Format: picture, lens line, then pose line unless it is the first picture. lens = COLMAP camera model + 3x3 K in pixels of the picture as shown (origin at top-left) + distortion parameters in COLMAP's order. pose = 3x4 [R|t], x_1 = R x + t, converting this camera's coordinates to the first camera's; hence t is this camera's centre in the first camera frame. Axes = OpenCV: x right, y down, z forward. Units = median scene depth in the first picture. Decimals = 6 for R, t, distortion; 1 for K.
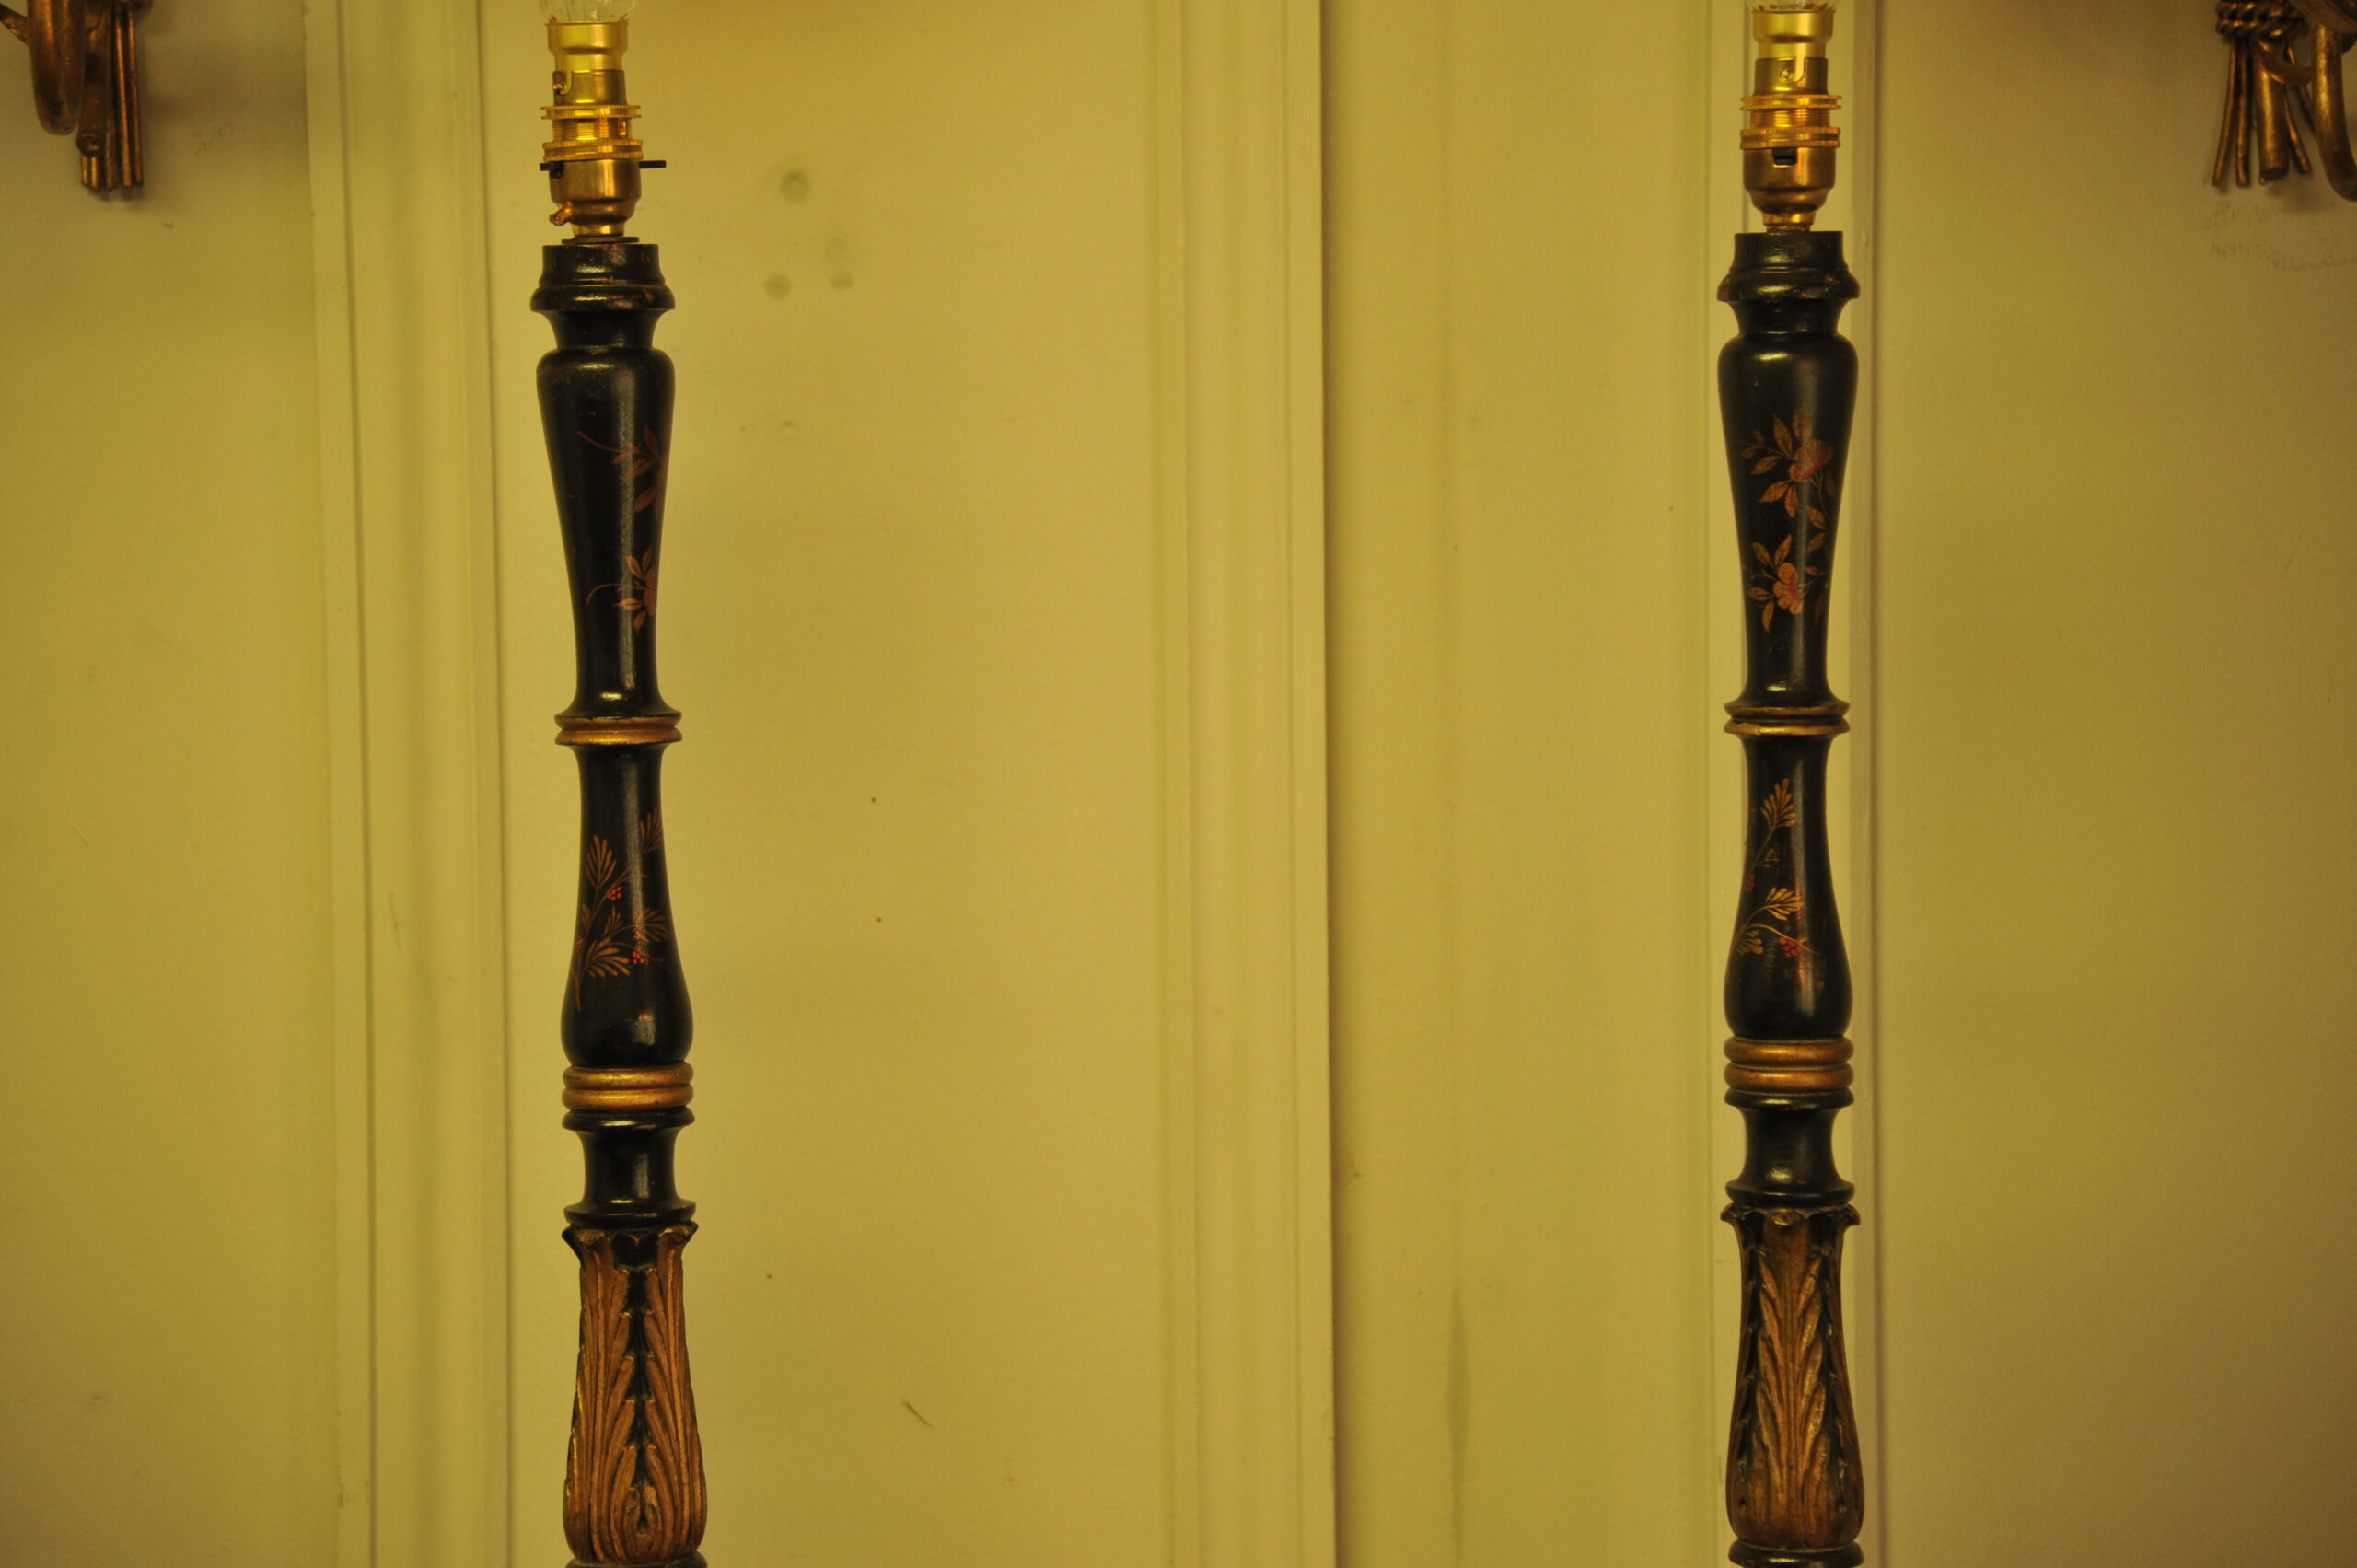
lens RADIAL K [[7325.4, 0, 1177.4], [0, 7325.4, 834.0], [0, 0, 1]] dist [0.995878, 0.280087]
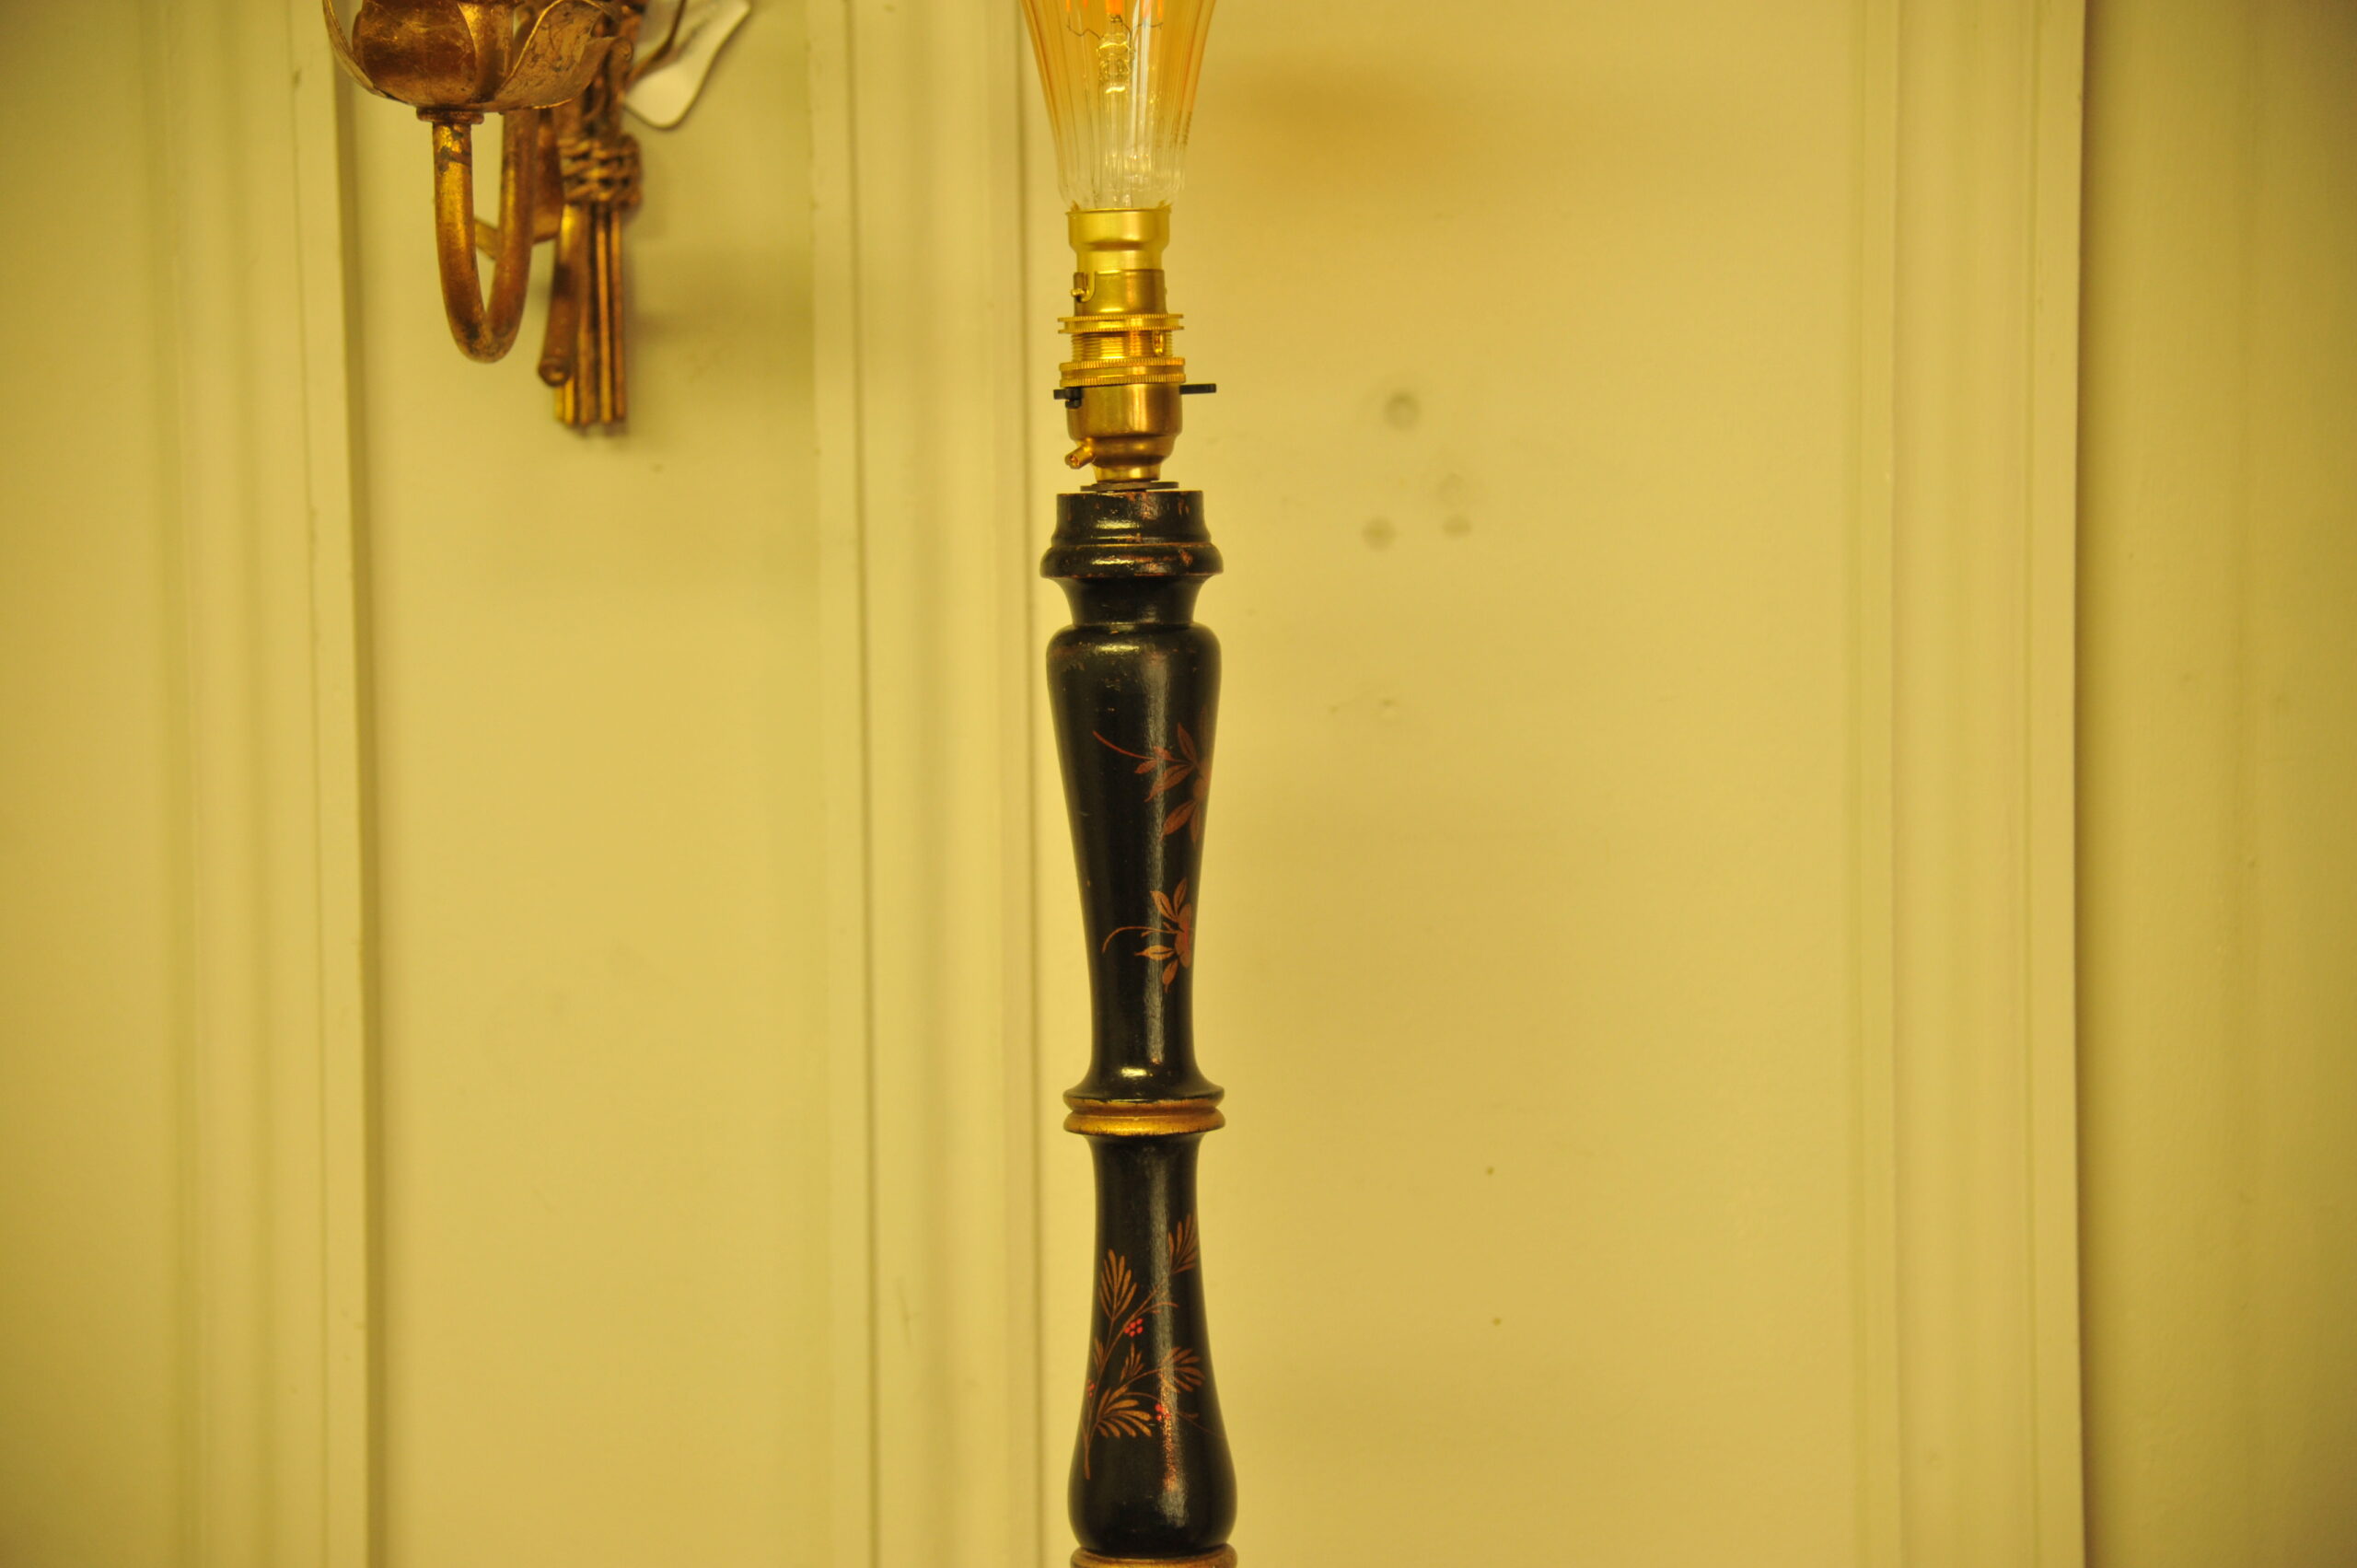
lens RADIAL K [[5359.2, 0, 1182.6], [0, 5359.2, 804.2], [0, 0, 1]] dist [0.566381, -0.102166]
pose [[0.991212, 0.010066, -0.131897, 0.002422], [-0.011014, 0.999918, -0.006460, -0.042959], [0.131821, 0.007856, 0.991242, 0.440669]]
